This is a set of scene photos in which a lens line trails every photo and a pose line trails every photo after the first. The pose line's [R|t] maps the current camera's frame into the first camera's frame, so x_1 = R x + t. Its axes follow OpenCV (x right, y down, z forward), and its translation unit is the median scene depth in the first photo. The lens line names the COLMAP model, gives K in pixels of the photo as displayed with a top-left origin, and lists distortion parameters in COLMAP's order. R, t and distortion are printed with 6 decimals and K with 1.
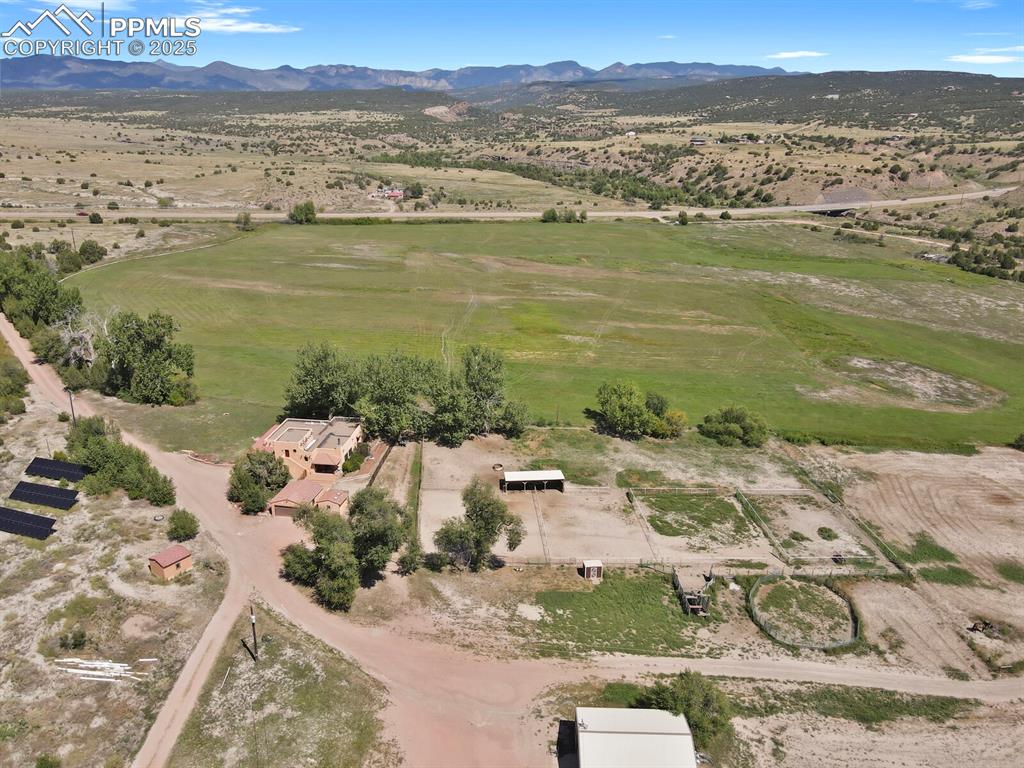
lens RADIAL K [[753.5, 0, 507.3], [0, 753.5, 385.4], [0, 0, 1]] dist [0.000181, 0.024009]
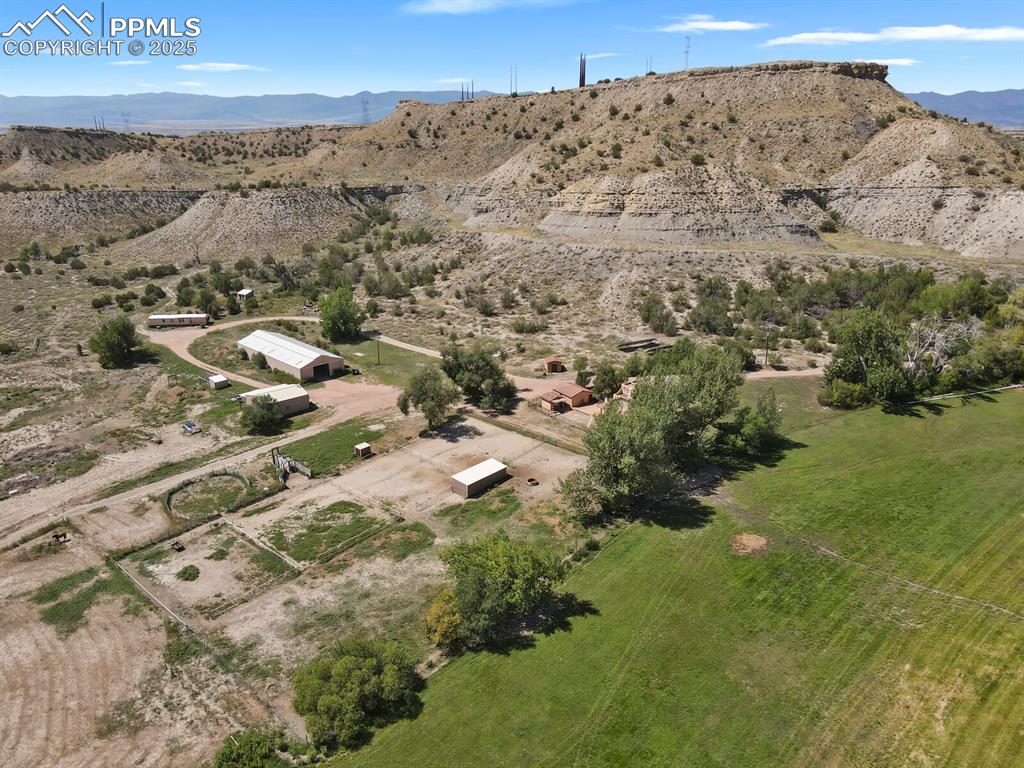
lens RADIAL K [[753.5, 0, 507.3], [0, 753.5, 385.4], [0, 0, 1]] dist [0.000181, 0.024009]
pose [[-0.729719, 0.222176, -0.646643, 0.192060], [-0.233701, 0.807734, 0.541248, -0.159799], [0.642568, 0.546080, -0.537497, 0.454258]]
